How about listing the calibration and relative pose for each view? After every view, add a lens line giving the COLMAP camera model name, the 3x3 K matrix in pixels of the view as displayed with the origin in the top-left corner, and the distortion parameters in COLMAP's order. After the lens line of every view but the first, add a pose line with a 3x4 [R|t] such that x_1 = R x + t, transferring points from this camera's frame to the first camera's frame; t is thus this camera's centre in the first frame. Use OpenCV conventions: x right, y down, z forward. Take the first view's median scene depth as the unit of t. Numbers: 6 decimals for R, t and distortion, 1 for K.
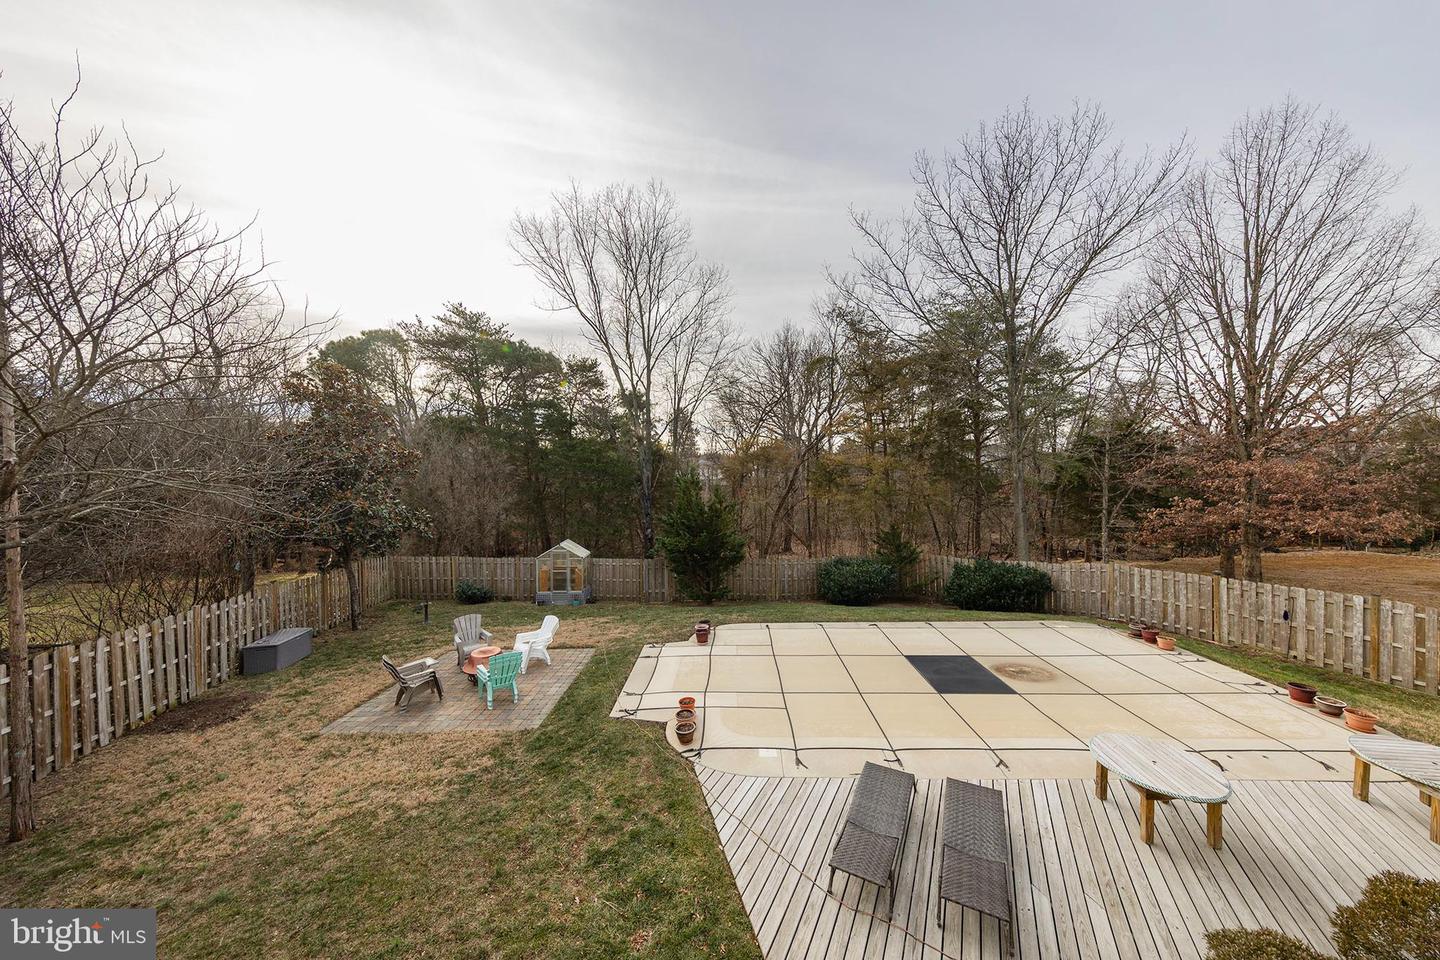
lens RADIAL K [[466.5, 0, 725.4], [0, 466.5, 479.0], [0, 0, 1]] dist [0.006687, 0.000079]
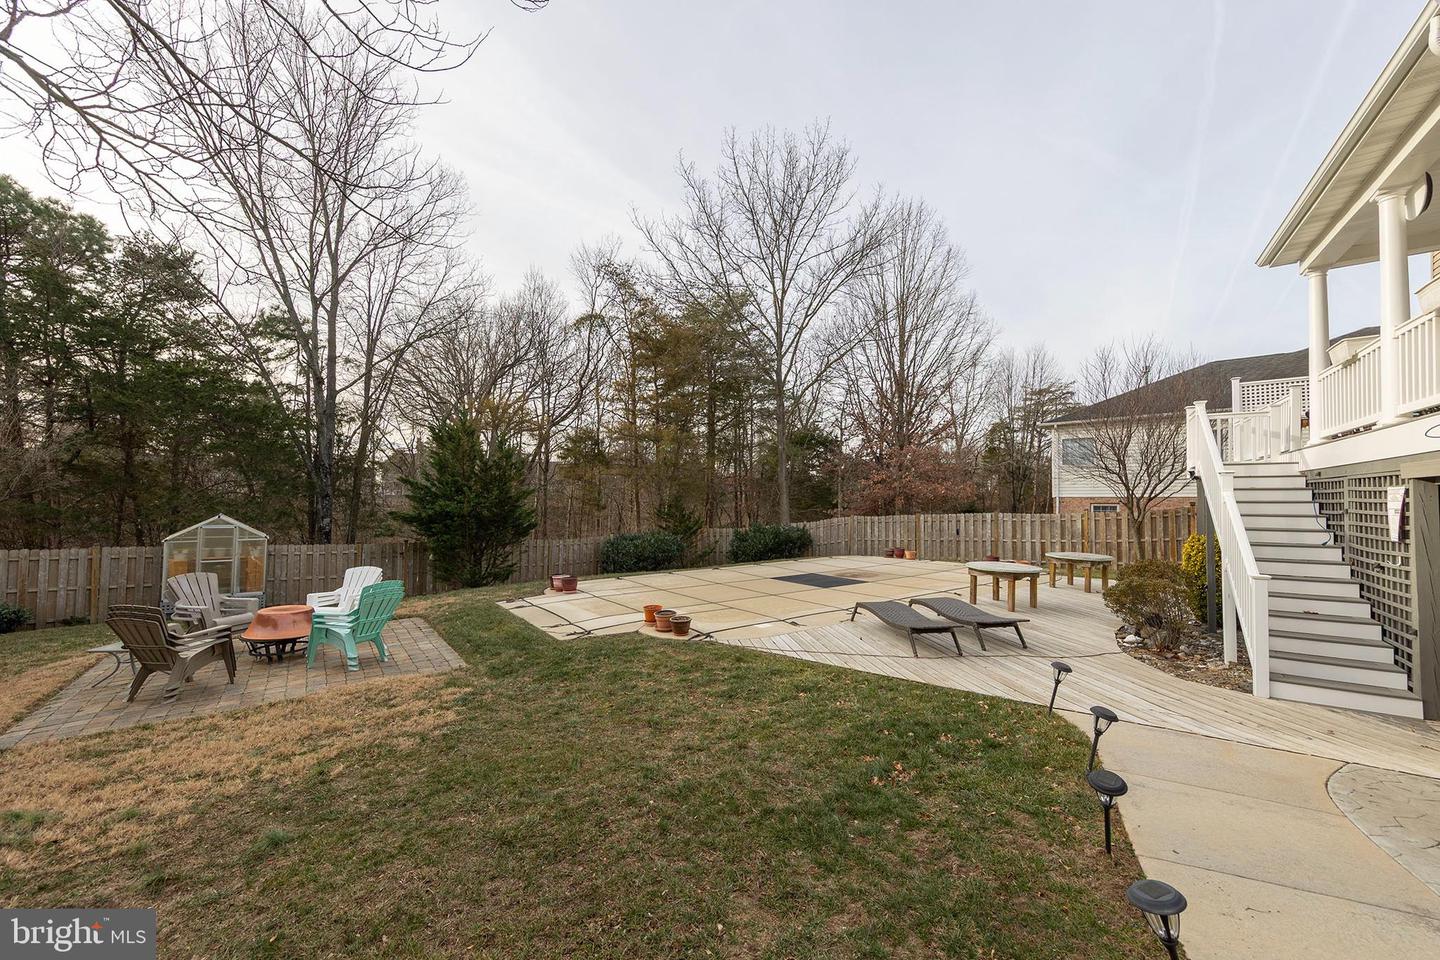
lens RADIAL K [[546.2, 0, 715.9], [0, 546.2, 488.8], [0, 0, 1]] dist [0.009042, 0.000349]
pose [[0.803079, 0.021640, 0.595479, -0.291222], [-0.004237, 0.999522, -0.030609, 0.135946], [-0.595857, 0.022058, 0.802787, 0.044192]]
